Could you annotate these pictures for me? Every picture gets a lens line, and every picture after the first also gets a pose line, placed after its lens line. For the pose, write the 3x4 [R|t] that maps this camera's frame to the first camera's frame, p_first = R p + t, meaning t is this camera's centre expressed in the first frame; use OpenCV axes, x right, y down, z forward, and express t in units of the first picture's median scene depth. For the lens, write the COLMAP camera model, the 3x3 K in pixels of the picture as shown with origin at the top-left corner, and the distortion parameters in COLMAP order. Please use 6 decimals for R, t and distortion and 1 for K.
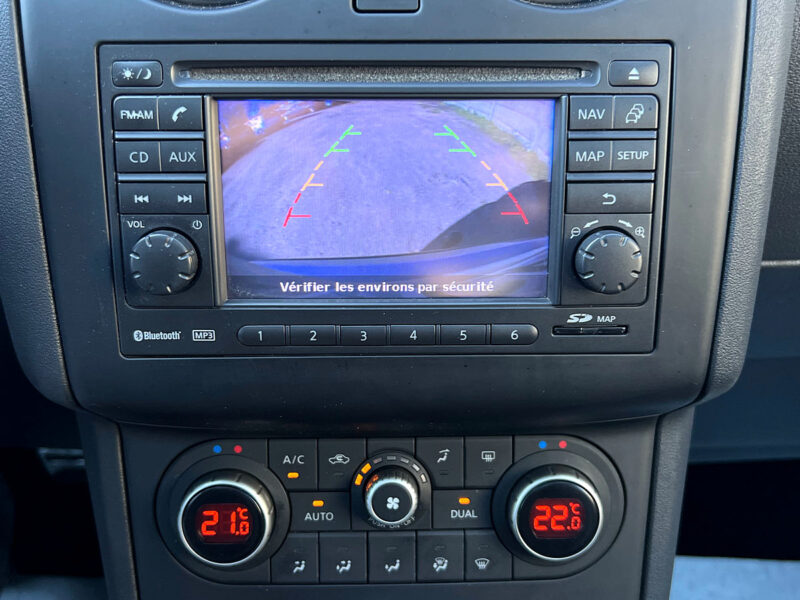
lens RADIAL K [[803.2, 0, 395.5], [0, 803.2, 314.0], [0, 0, 1]] dist [0.117685, -0.250663]
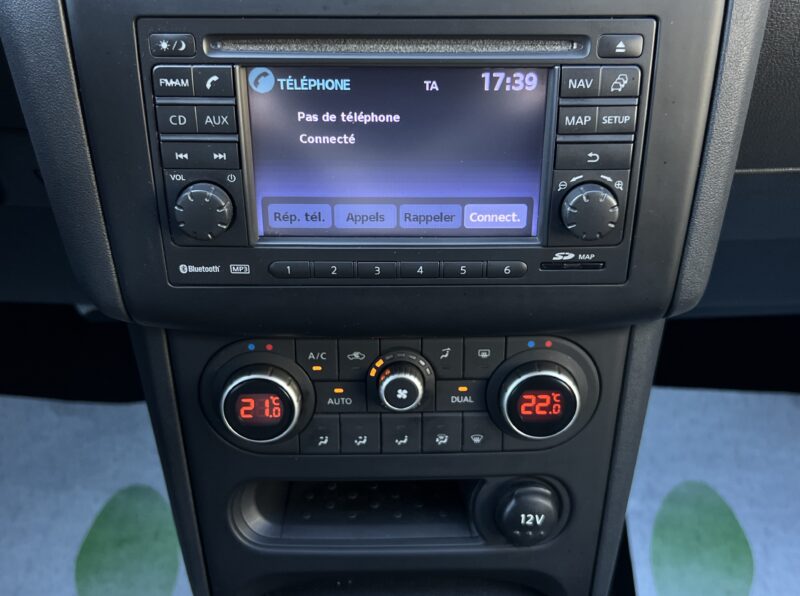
lens RADIAL K [[808.9, 0, 406.8], [0, 808.9, 271.2], [0, 0, 1]] dist [0.163527, -0.365201]
pose [[0.999987, 0.005037, 0.000578, 0.002263], [-0.005052, 0.980577, 0.196072, -0.199690], [0.000421, -0.196072, 0.980589, -0.148424]]
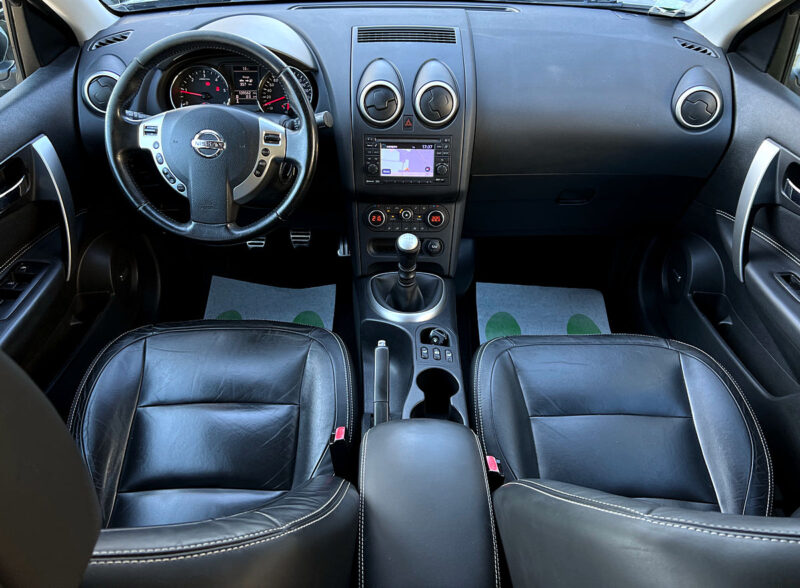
lens RADIAL K [[604.9, 0, 396.1], [0, 604.9, 296.0], [0, 0, 1]] dist [0.143022, -0.164941]
pose [[0.999815, 0.014831, 0.012247, -0.137441], [-0.015581, 0.997855, 0.063587, 0.604077], [-0.011278, -0.063766, 0.997901, -3.714830]]
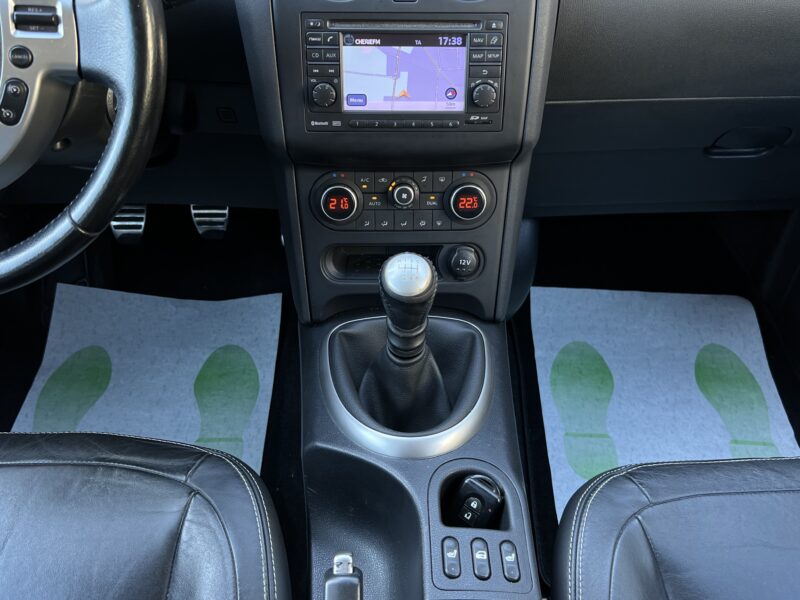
lens RADIAL K [[723.1, 0, 400.0], [0, 723.1, 300.0], [0, 0, 1]] dist [0.114089, -0.220745]
pose [[0.999839, 0.001627, 0.017849, -0.065995], [-0.004578, 0.986023, 0.166548, 0.201527], [-0.017328, -0.166603, 0.985872, -1.512381]]
